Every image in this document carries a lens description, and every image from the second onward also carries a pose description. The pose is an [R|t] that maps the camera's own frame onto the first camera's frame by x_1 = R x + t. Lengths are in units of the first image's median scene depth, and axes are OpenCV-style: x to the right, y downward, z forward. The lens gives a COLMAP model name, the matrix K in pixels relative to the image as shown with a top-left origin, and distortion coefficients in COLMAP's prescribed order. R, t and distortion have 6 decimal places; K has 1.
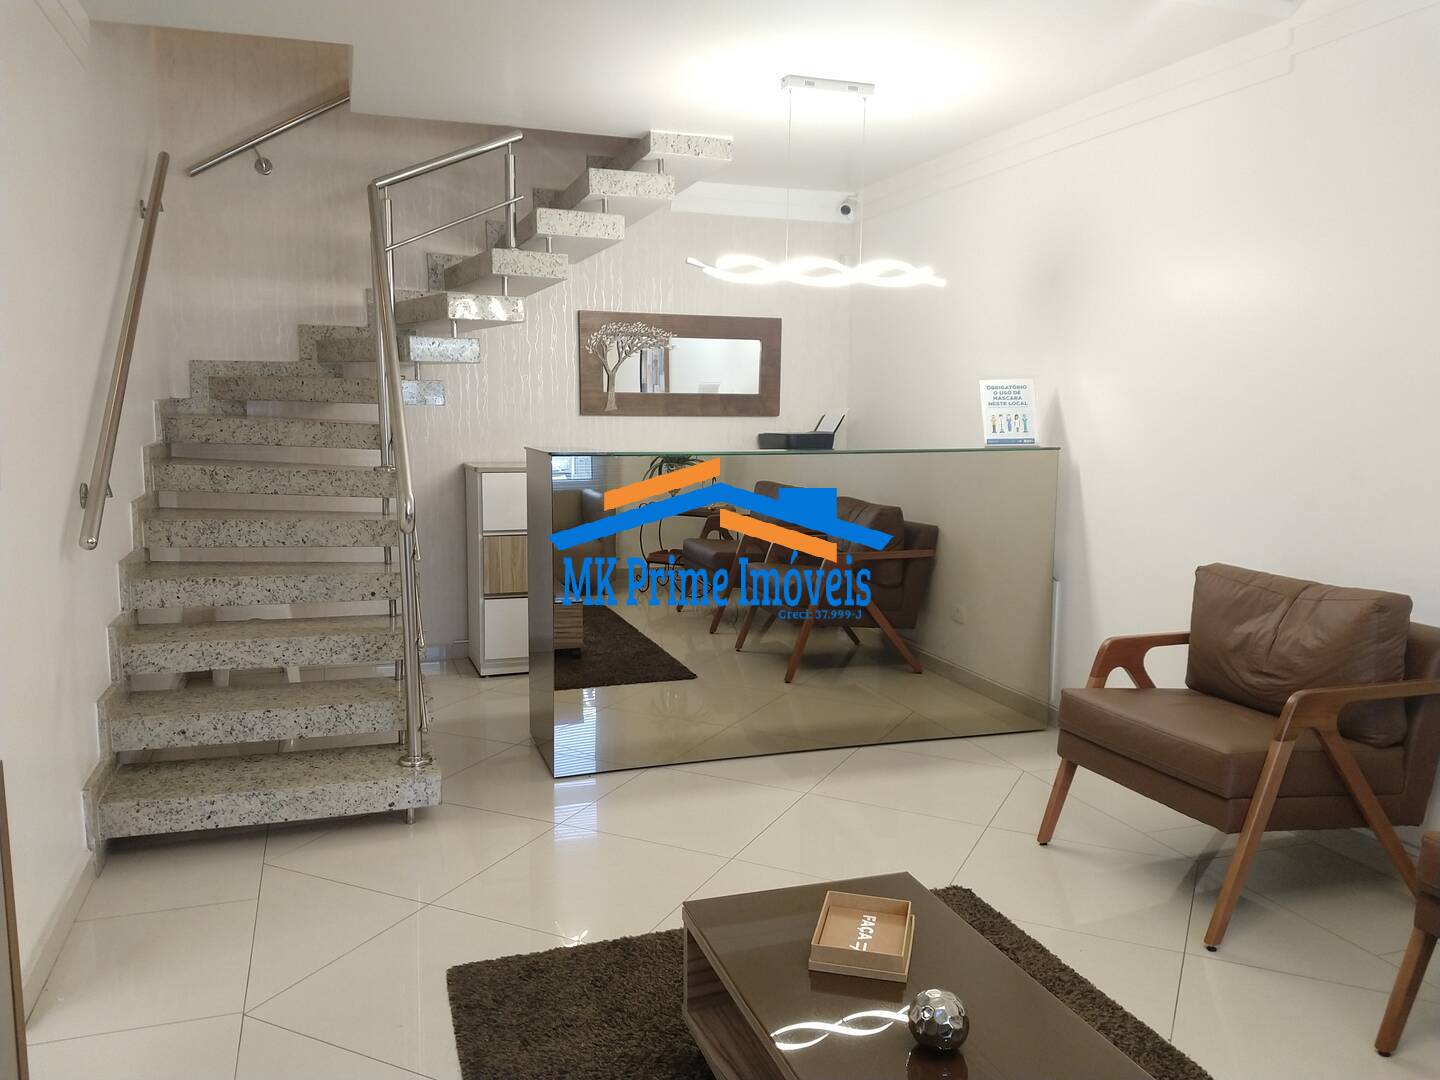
lens RADIAL K [[1150.6, 0, 707.8], [0, 1150.6, 543.5], [0, 0, 1]] dist [0.105253, -0.153815]
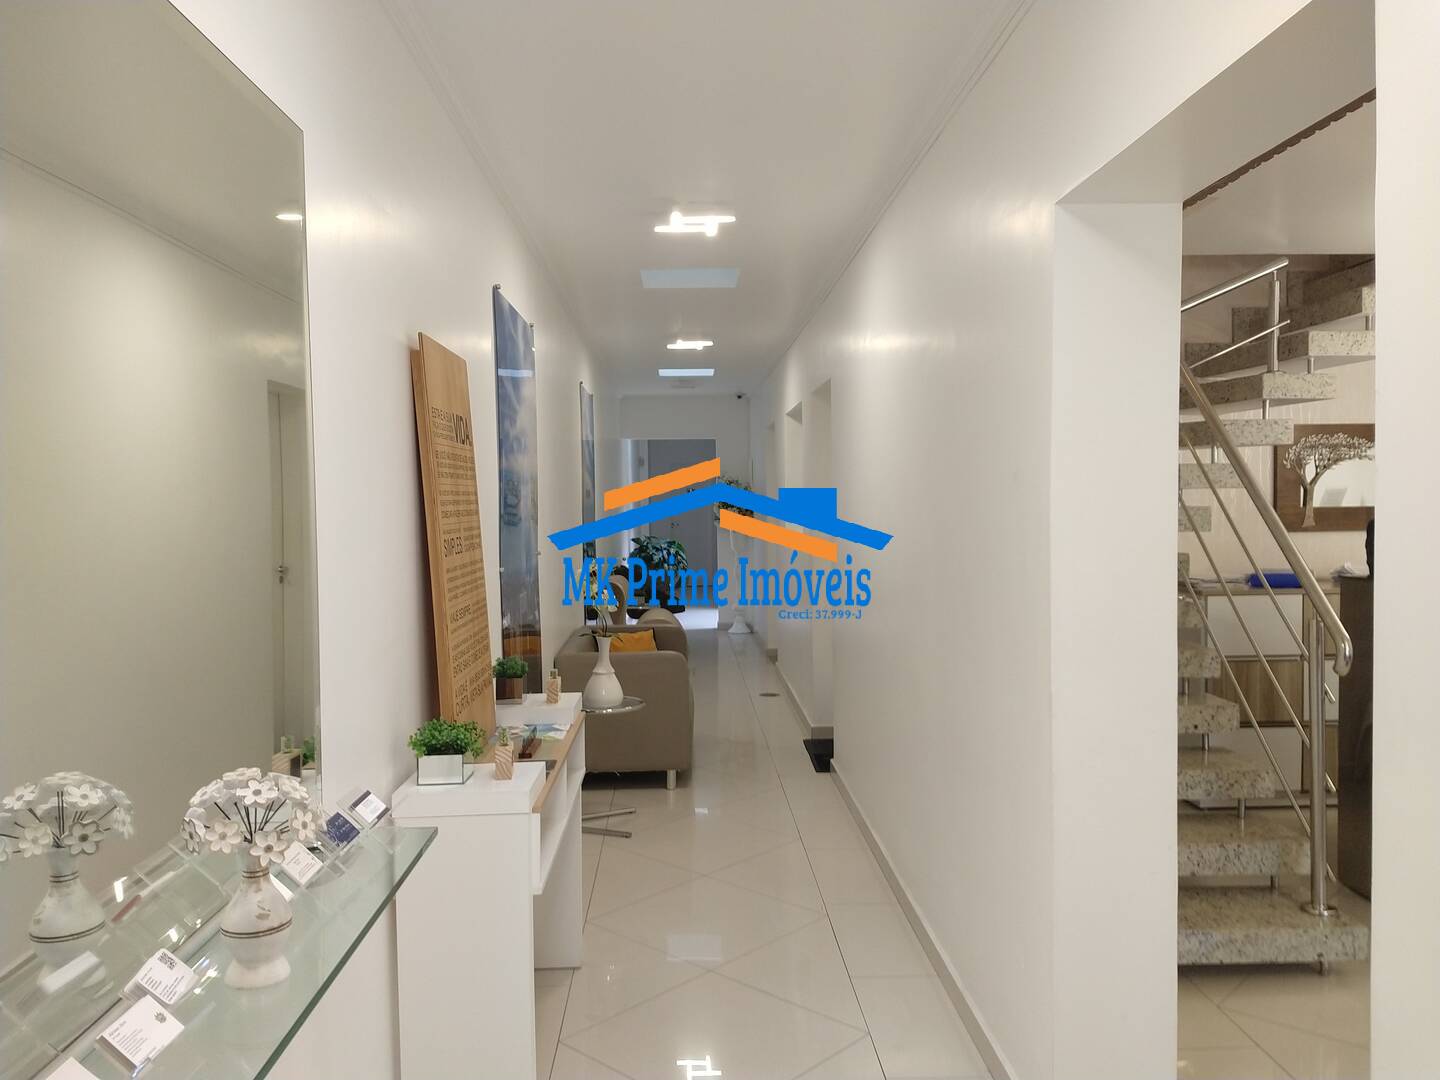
lens RADIAL K [[1150.6, 0, 705.9], [0, 1150.6, 541.1], [0, 0, 1]] dist [0.105253, -0.153815]
pose [[0.956797, -0.008212, -0.290640, -0.340377], [-0.013258, 0.997329, -0.071823, -0.032300], [0.290454, 0.072573, 0.954133, -0.083051]]
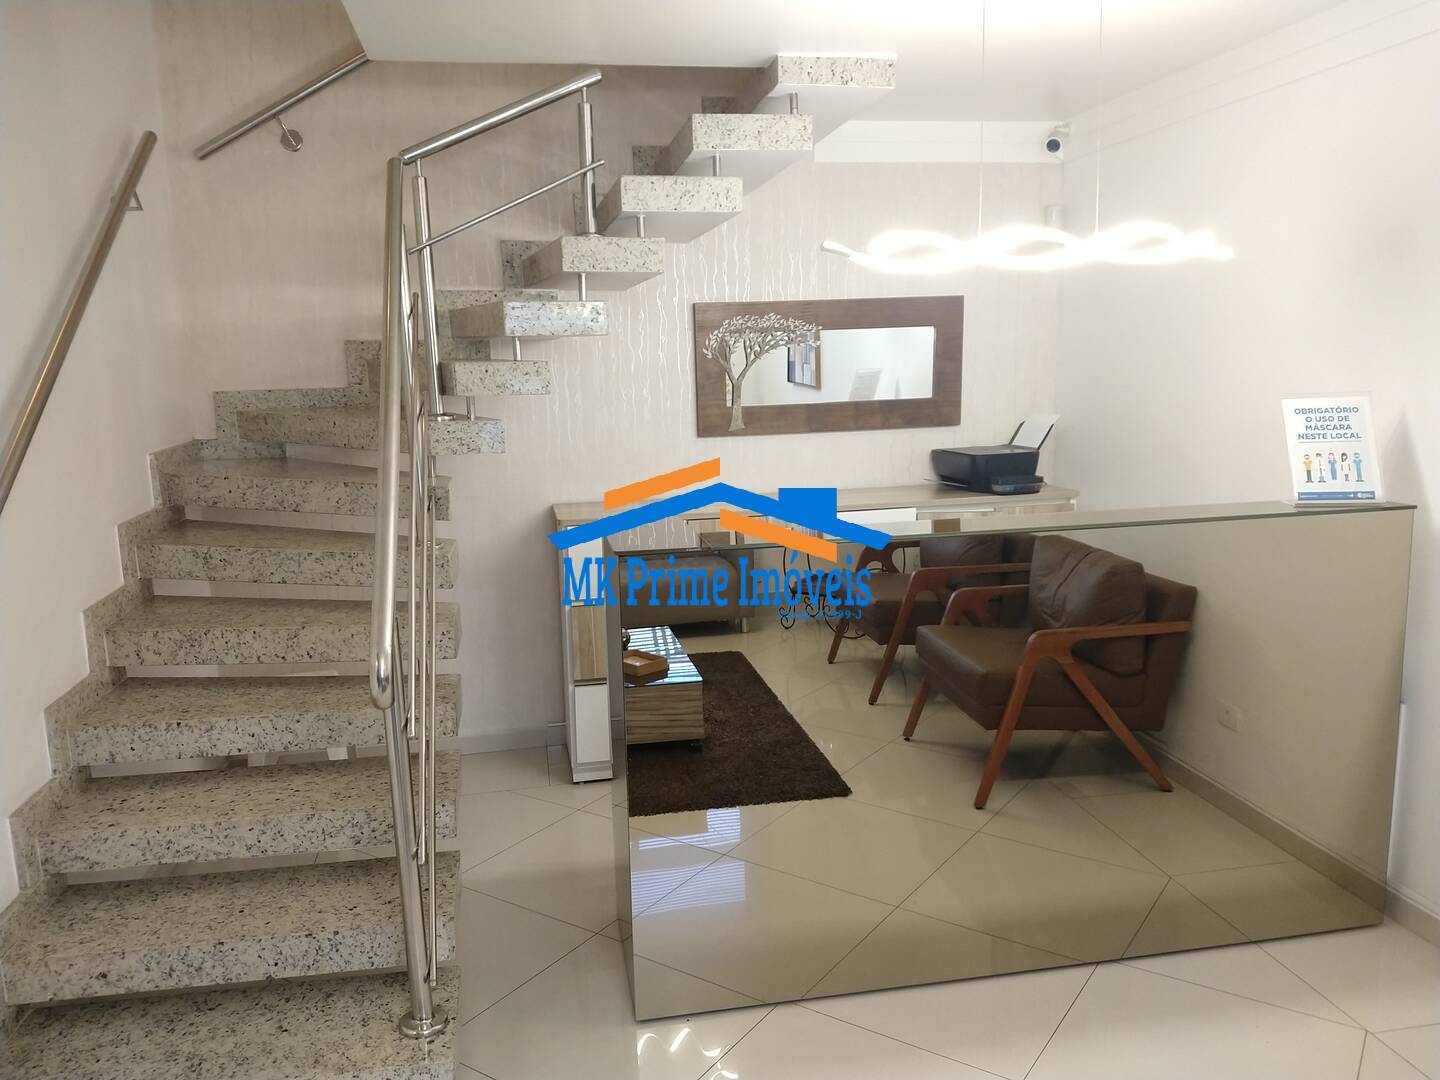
lens RADIAL K [[1150.6, 0, 686.8], [0, 1150.6, 551.9], [0, 0, 1]] dist [0.105253, -0.153815]
pose [[0.987072, -0.007959, -0.160081, 0.007426], [0.016028, 0.998662, 0.049176, -0.087531], [0.159475, -0.051106, 0.985878, 0.273578]]
